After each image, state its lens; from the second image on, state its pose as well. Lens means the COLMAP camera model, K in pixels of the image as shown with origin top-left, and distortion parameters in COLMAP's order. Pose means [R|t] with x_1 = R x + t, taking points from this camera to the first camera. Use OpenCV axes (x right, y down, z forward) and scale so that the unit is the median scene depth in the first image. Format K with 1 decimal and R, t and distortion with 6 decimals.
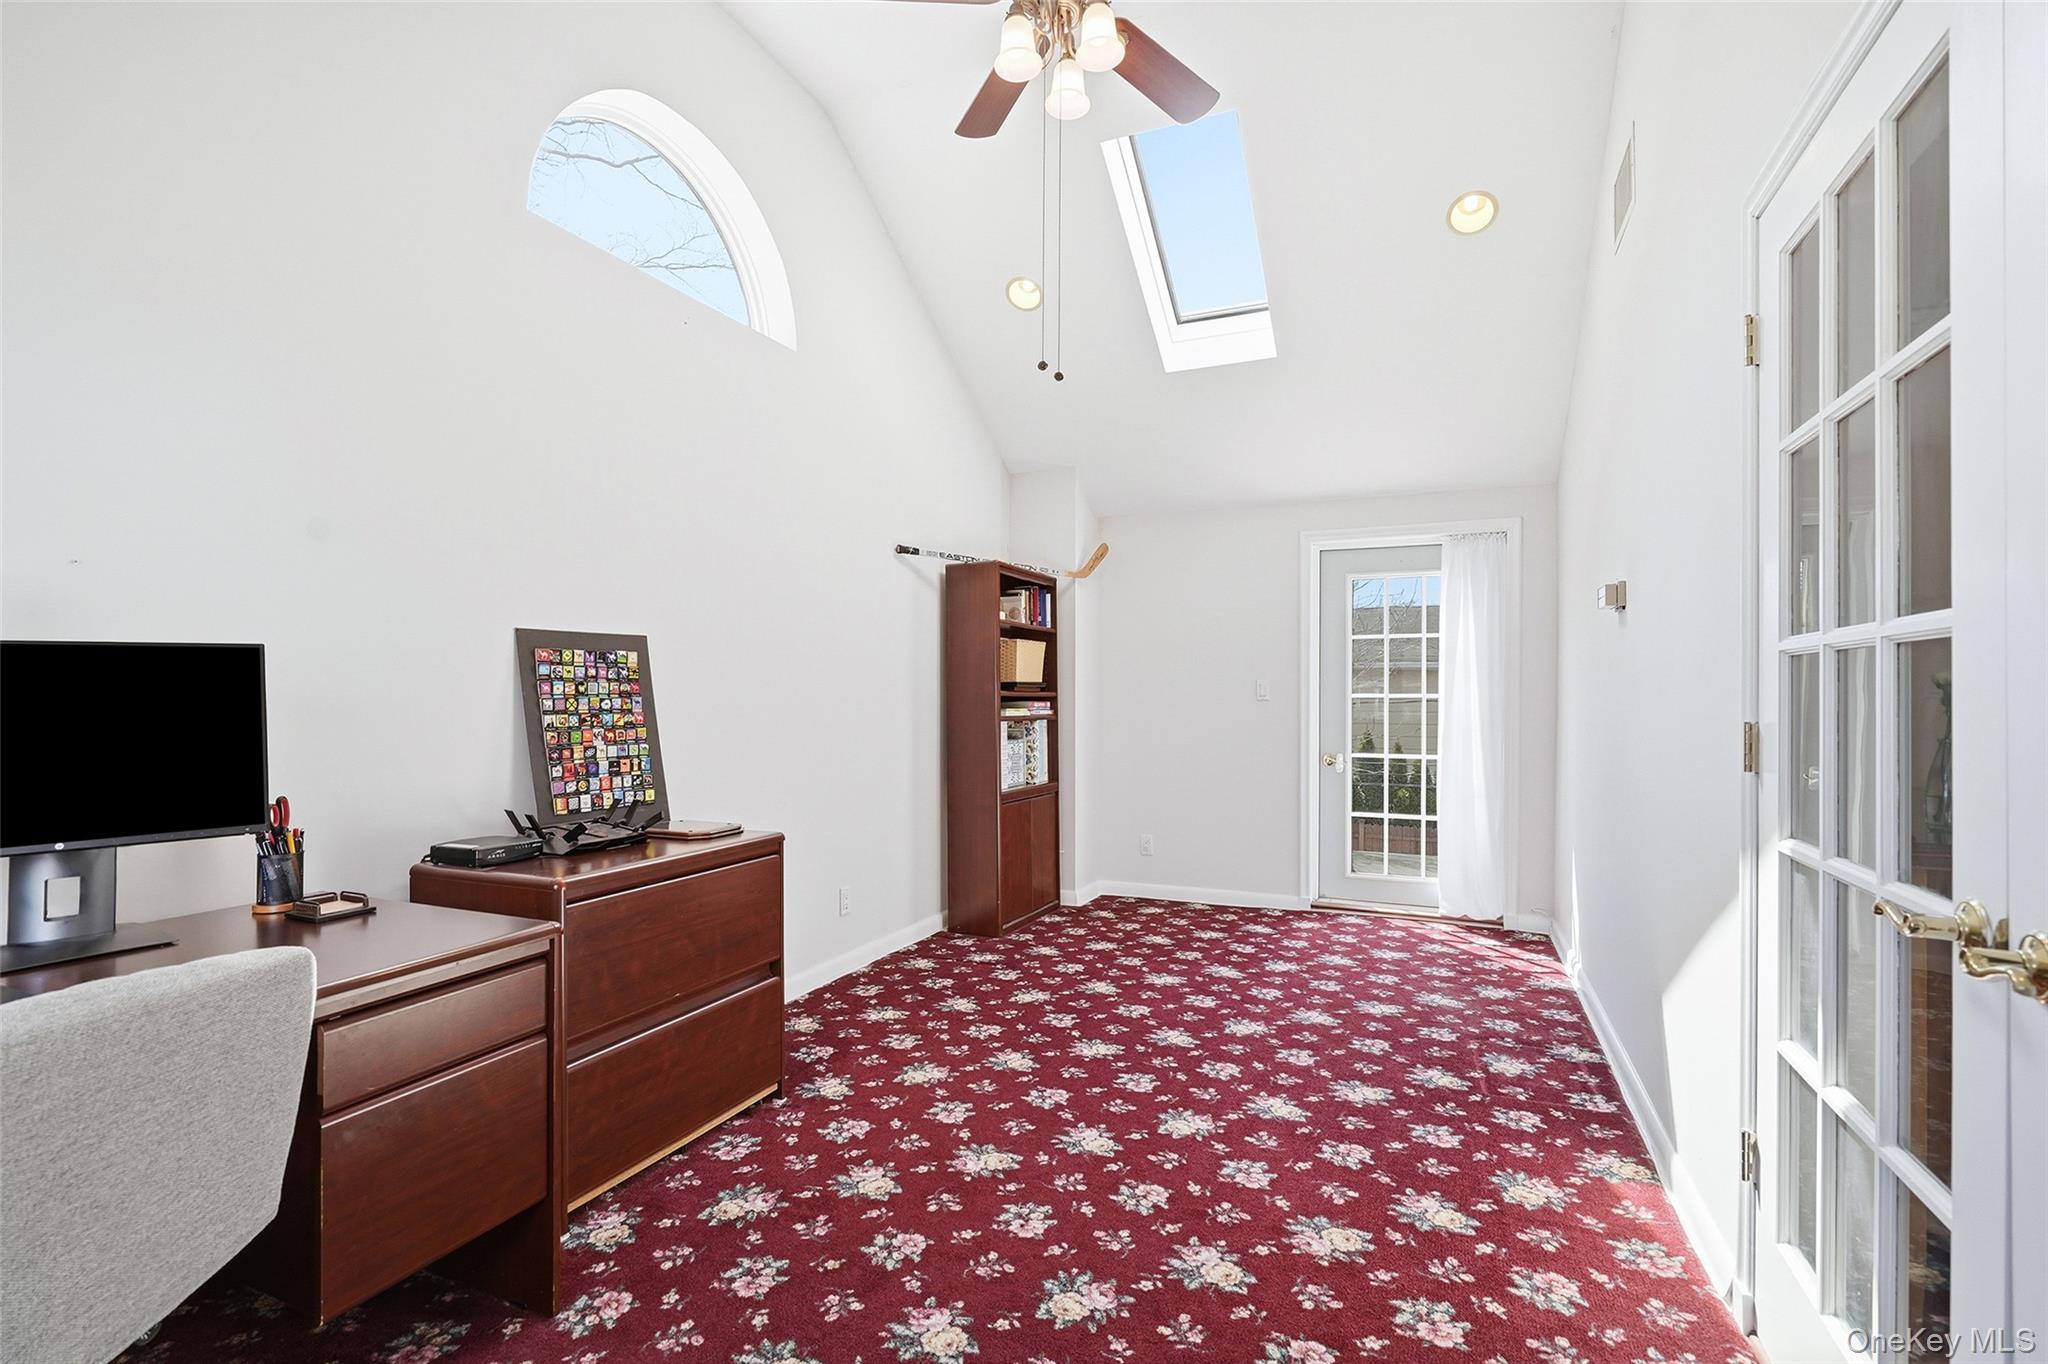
lens RADIAL K [[939.9, 0, 1028.2], [0, 939.9, 677.2], [0, 0, 1]] dist [0.000338, -0.000281]
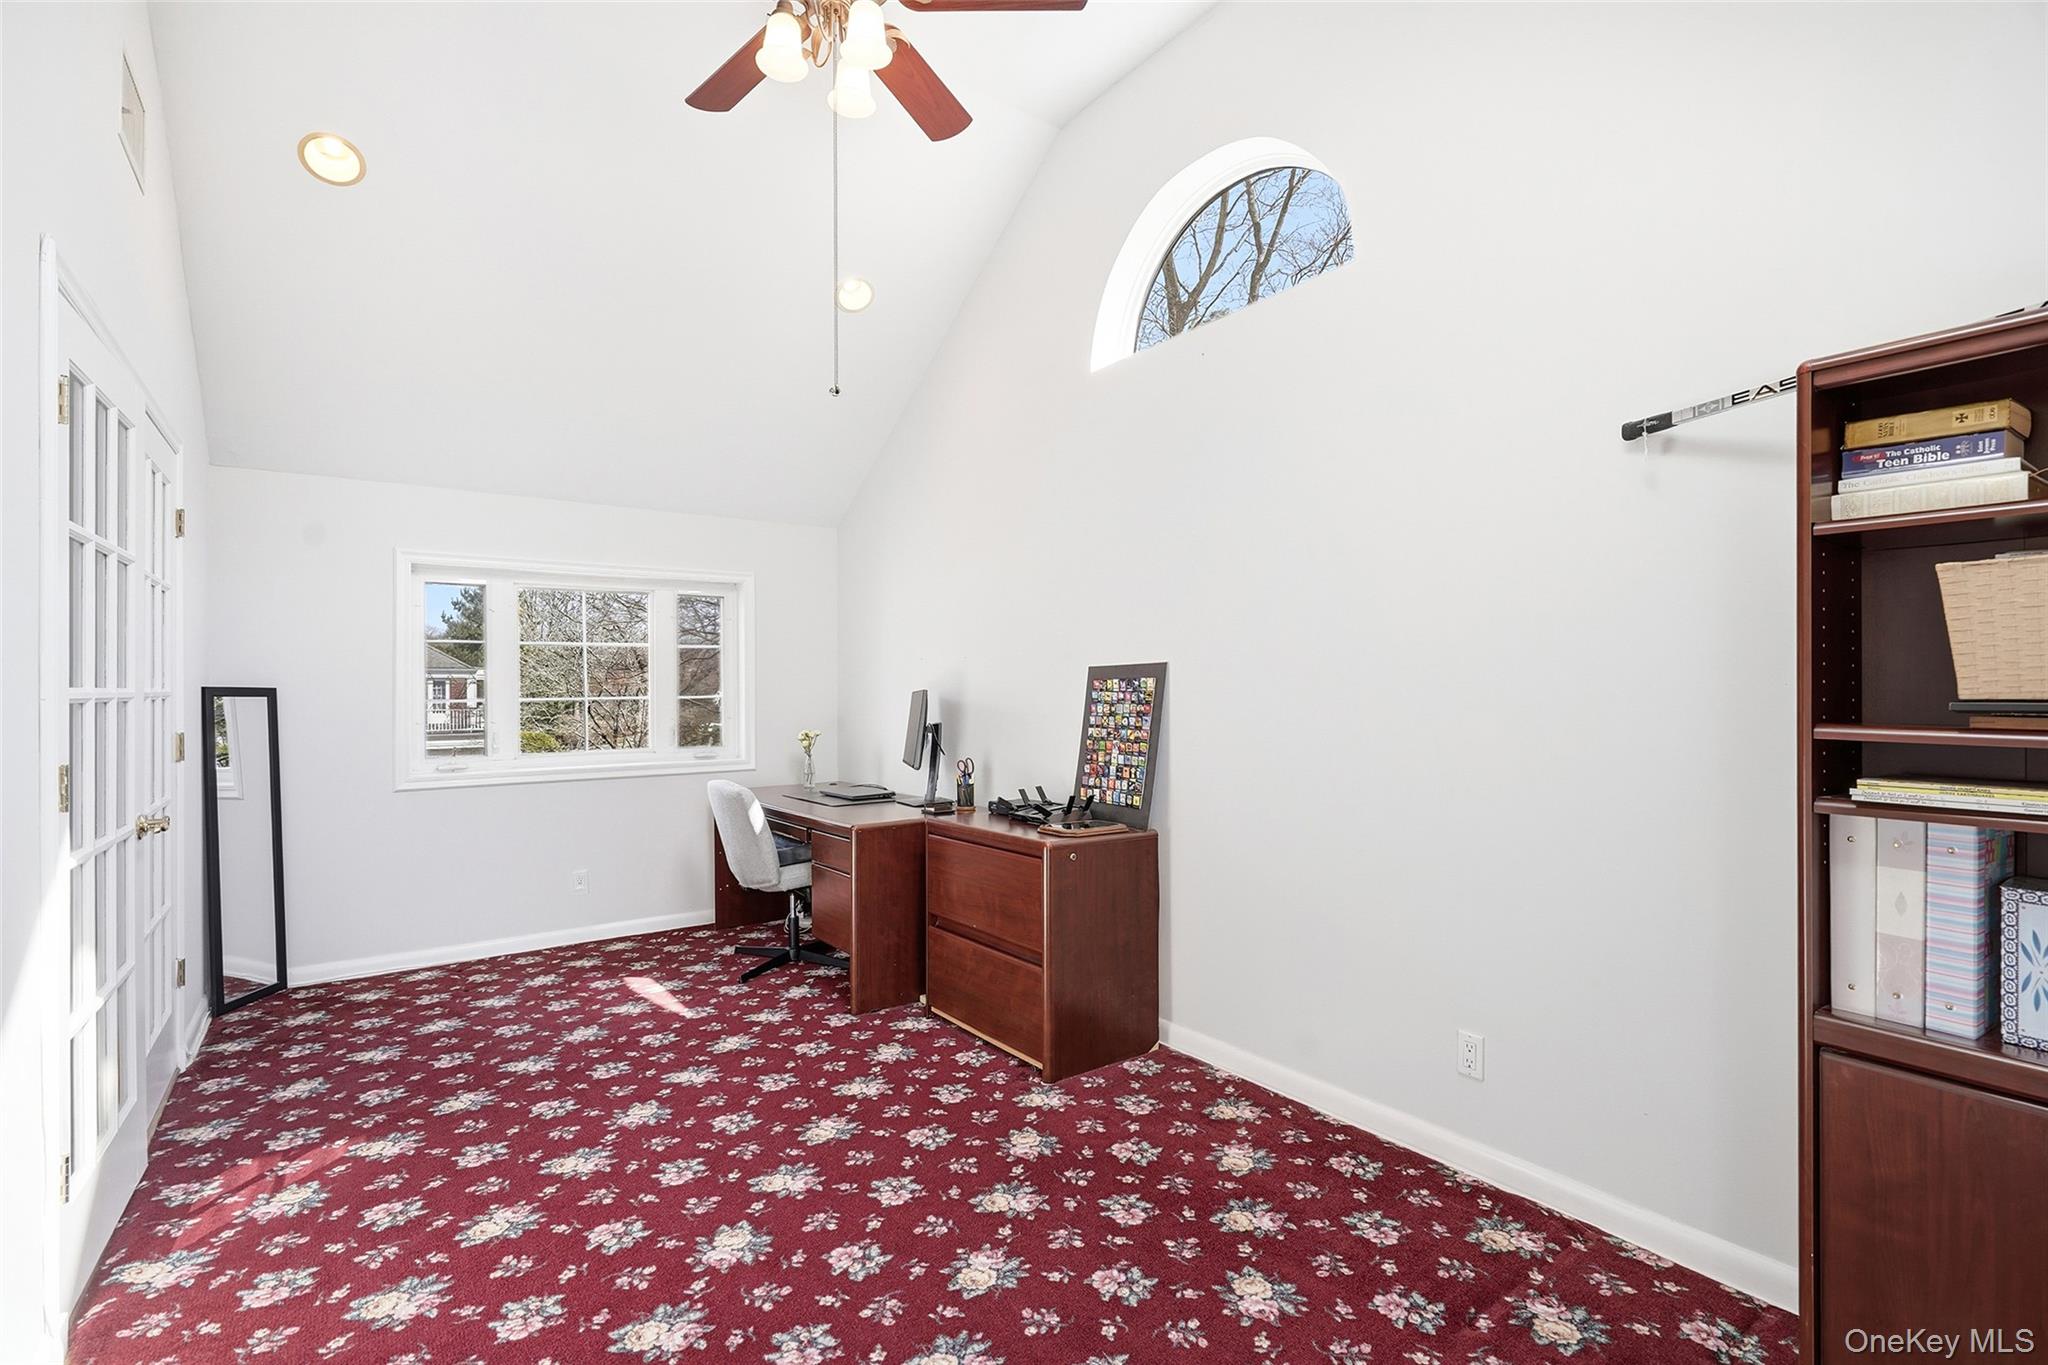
lens RADIAL K [[914.1, 0, 1027.3], [0, 914.1, 697.1], [0, 0, 1]] dist [-0.031826, -0.018403]
pose [[-0.490390, -0.015767, -0.871361, 0.710985], [0.000877, 0.999827, -0.018584, 0.020030], [0.871503, -0.009878, -0.490291, 1.580494]]
